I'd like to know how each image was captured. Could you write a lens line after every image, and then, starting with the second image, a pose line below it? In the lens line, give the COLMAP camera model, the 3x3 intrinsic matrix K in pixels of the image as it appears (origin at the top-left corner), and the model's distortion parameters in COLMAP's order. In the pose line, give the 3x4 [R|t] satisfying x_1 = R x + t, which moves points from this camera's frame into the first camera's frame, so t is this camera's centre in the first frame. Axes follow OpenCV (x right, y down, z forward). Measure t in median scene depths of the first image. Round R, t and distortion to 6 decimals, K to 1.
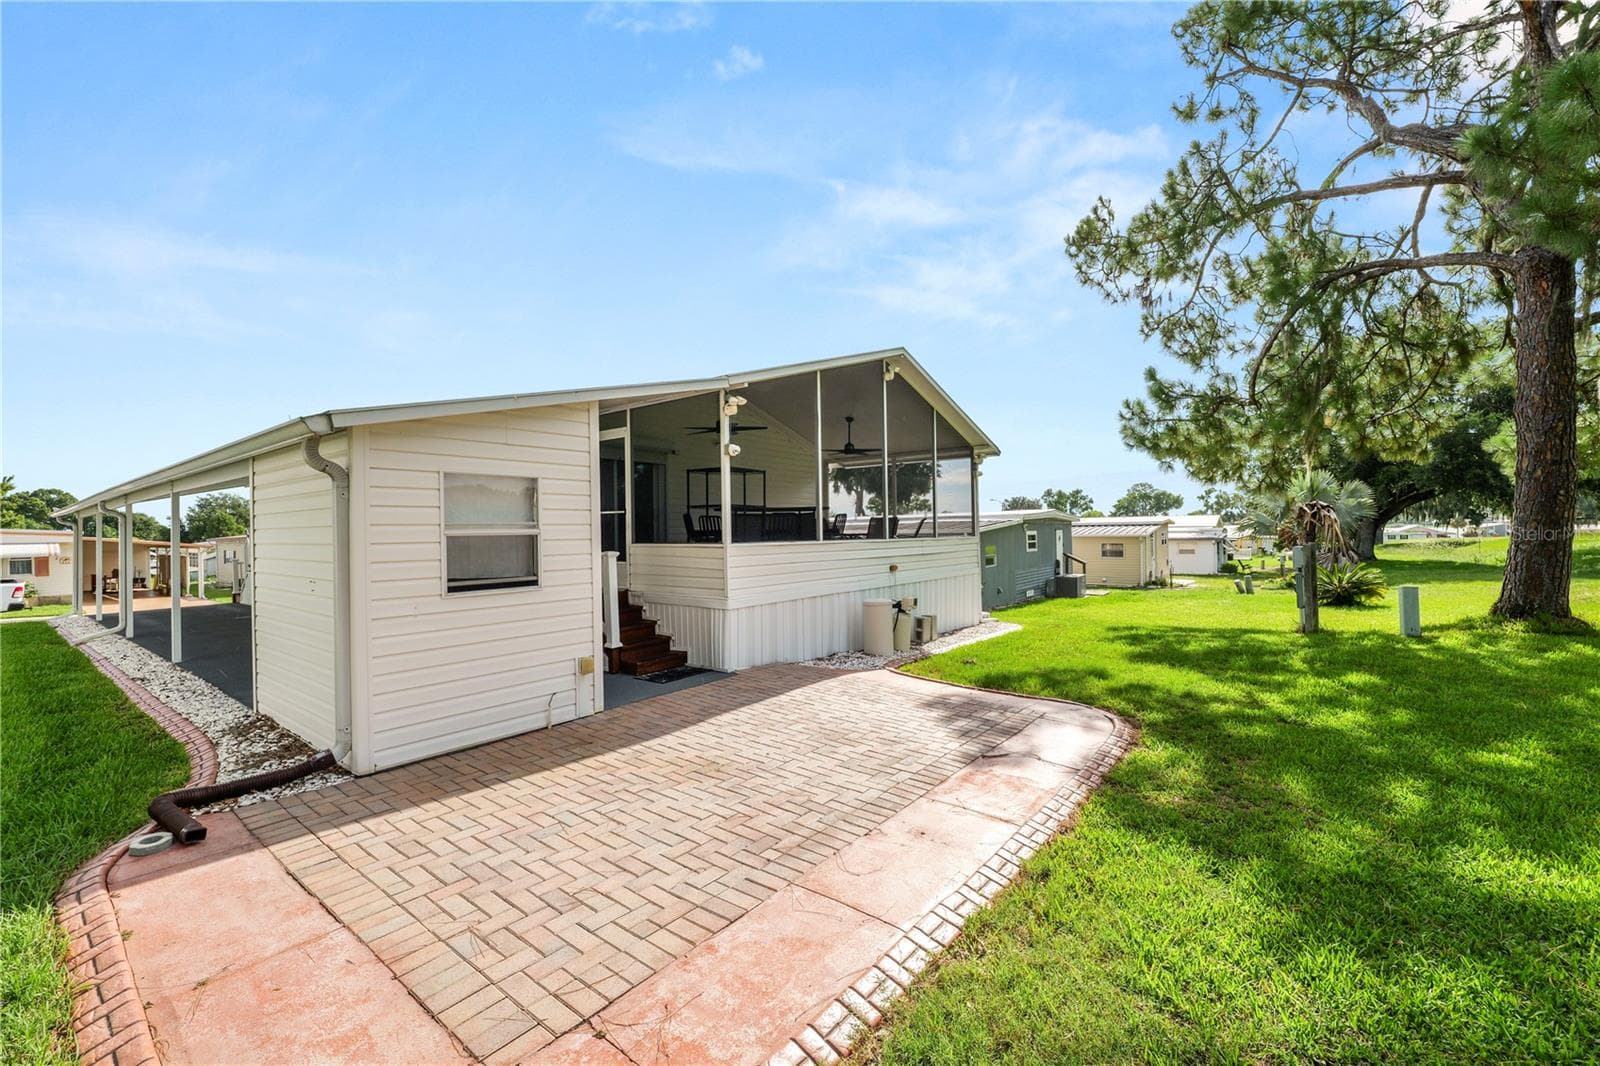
lens RADIAL K [[646.7, 0, 804.6], [0, 646.7, 530.2], [0, 0, 1]] dist [-0.013539, 0.000517]
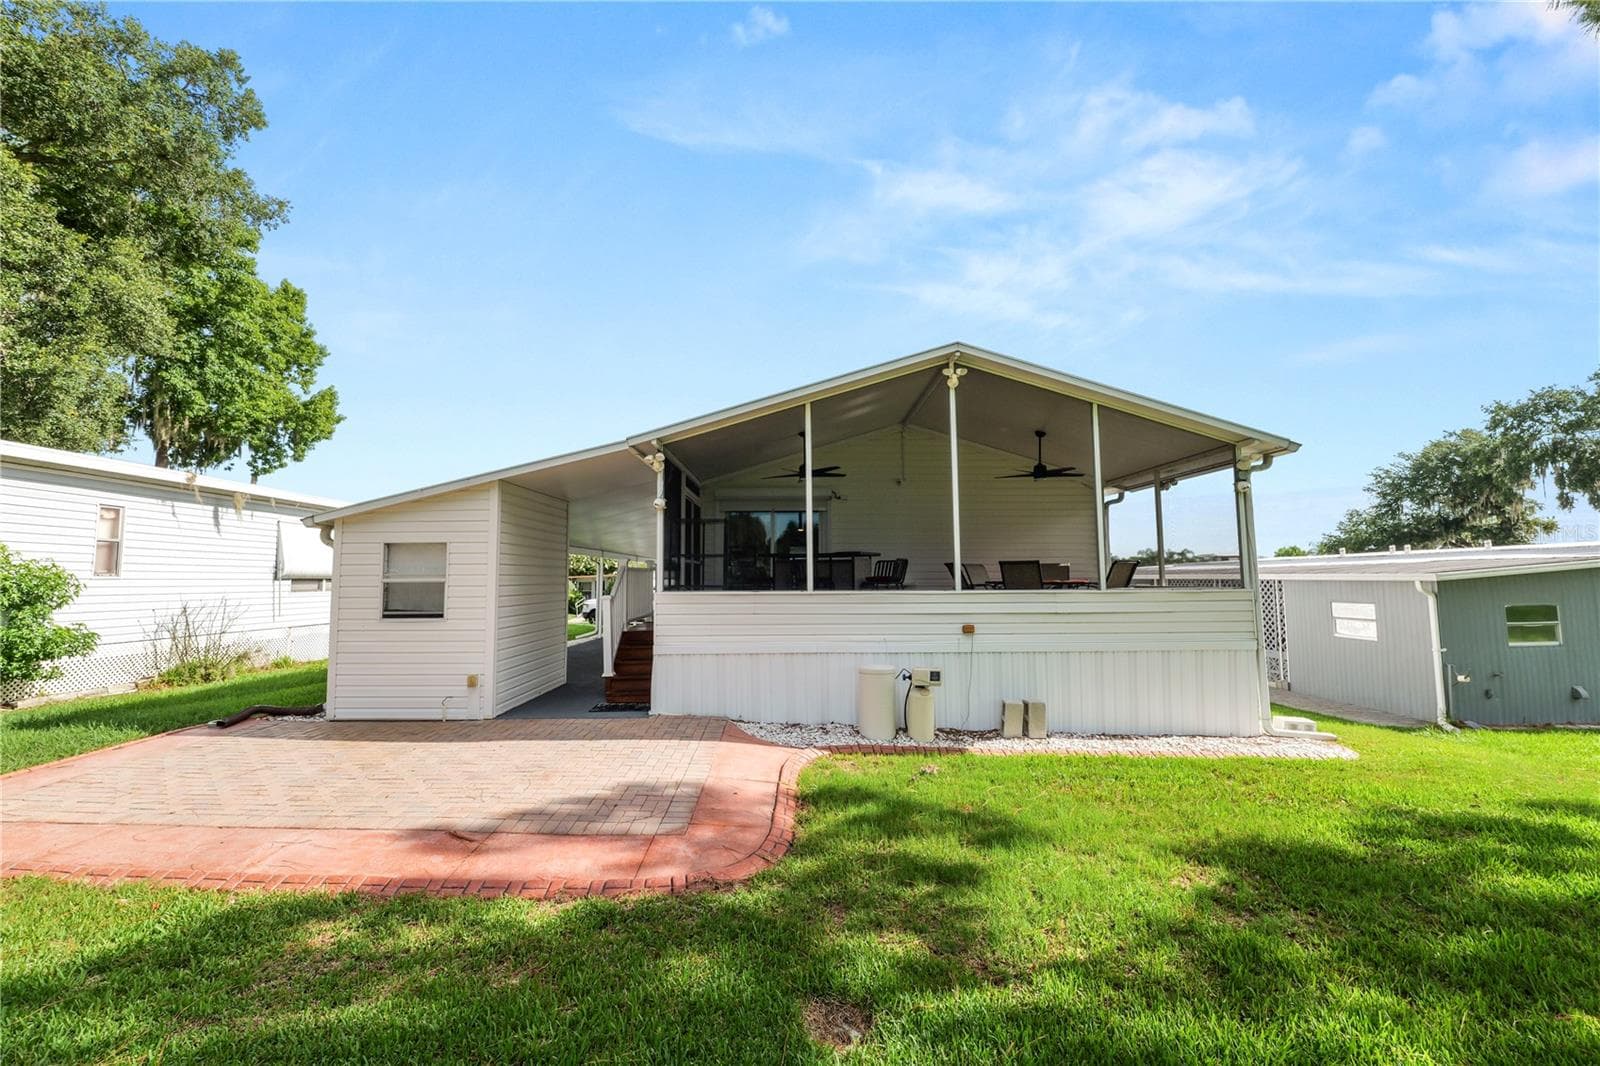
lens RADIAL K [[646.7, 0, 805.3], [0, 646.7, 529.2], [0, 0, 1]] dist [-0.013539, 0.000517]
pose [[0.618347, -0.051608, -0.784209, 0.913983], [-0.000410, 0.997820, -0.065989, -0.012038], [0.785905, 0.041126, 0.616978, 0.564749]]
